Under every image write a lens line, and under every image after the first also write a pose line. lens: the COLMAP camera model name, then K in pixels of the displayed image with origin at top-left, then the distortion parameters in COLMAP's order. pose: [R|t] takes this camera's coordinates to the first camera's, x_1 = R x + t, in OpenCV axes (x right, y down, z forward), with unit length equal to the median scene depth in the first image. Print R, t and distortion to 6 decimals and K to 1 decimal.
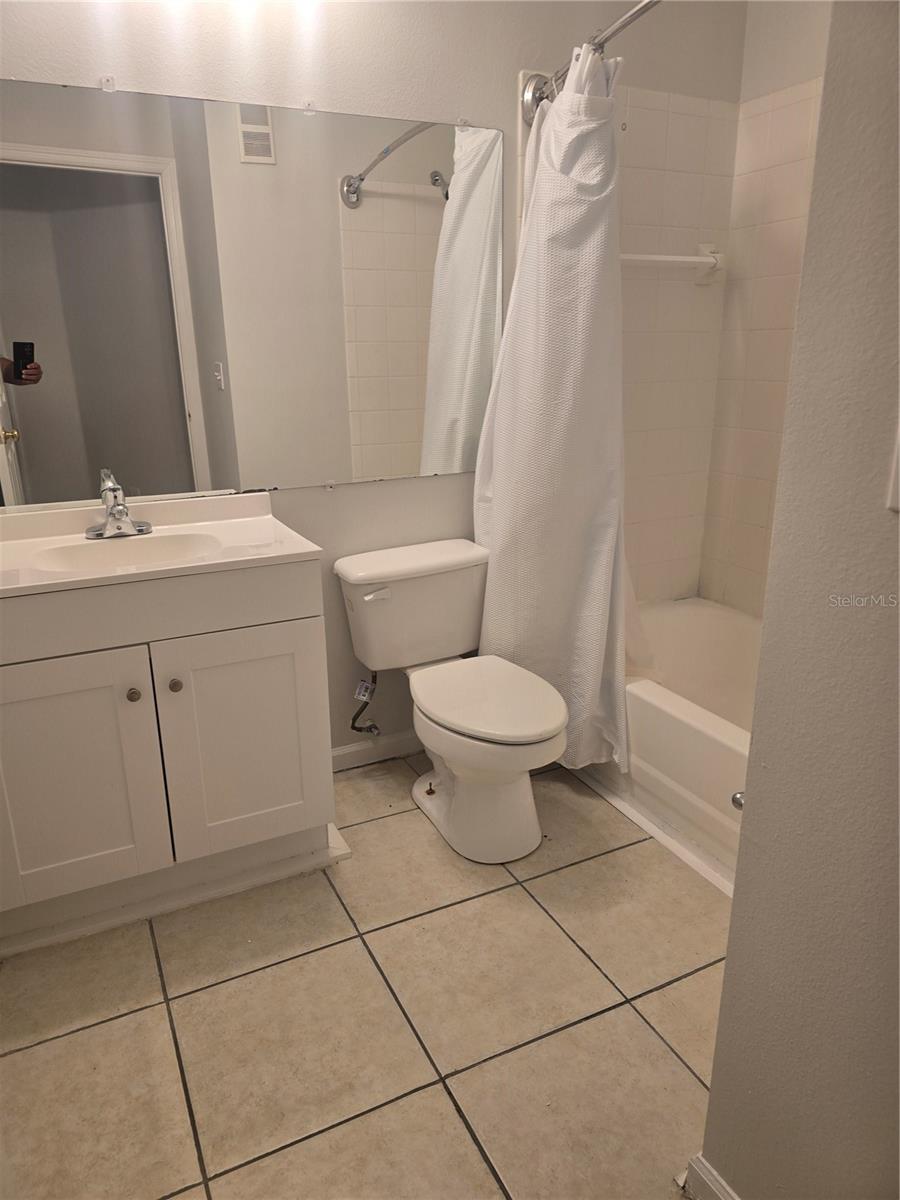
lens RADIAL K [[816.4, 0, 450.0], [0, 816.4, 600.0], [0, 0, 1]] dist [0.020450, 0.002233]
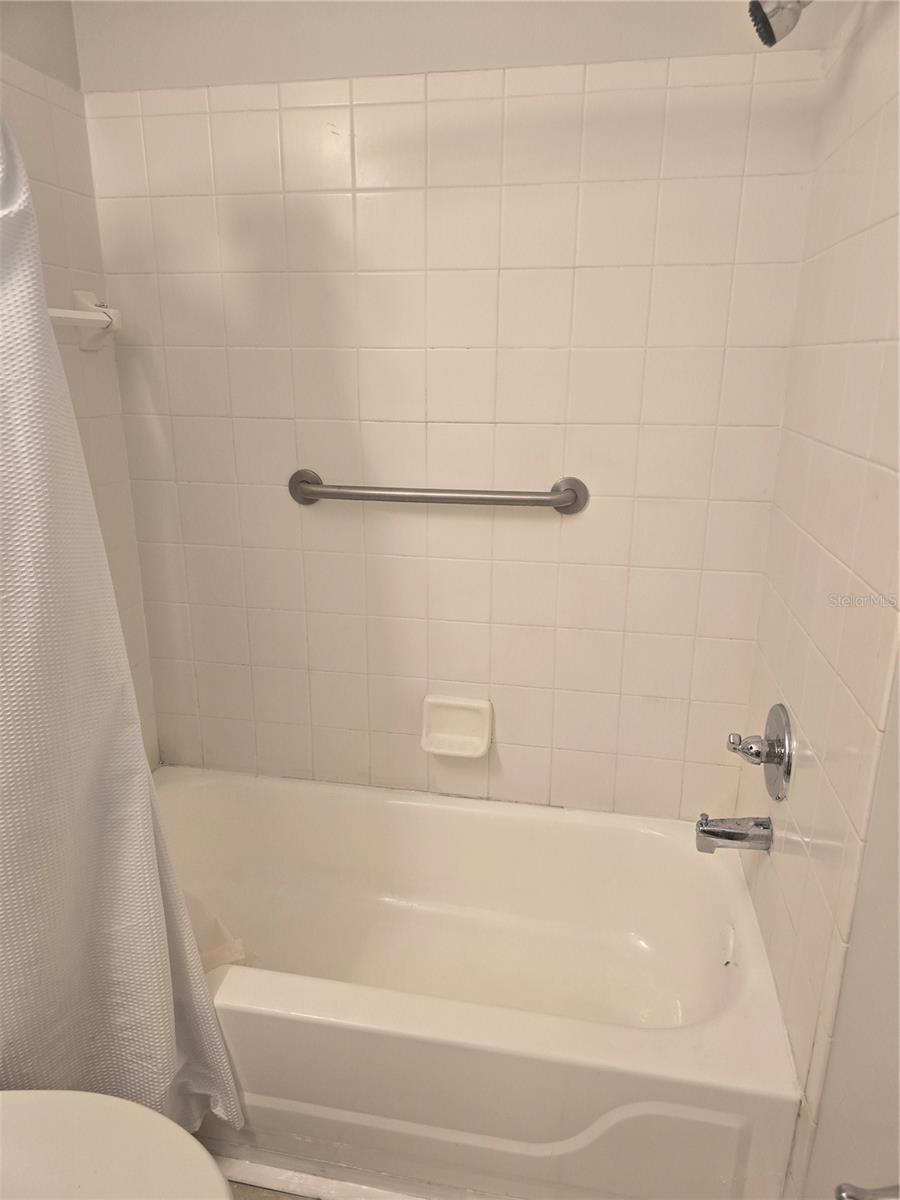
lens RADIAL K [[816.4, 0, 450.0], [0, 816.4, 600.0], [0, 0, 1]] dist [0.020450, 0.002233]
pose [[0.615138, -0.218323, 0.757588, -0.080492], [0.231619, 0.968537, 0.091047, -0.201901], [-0.753630, 0.119465, 0.646352, 0.411064]]
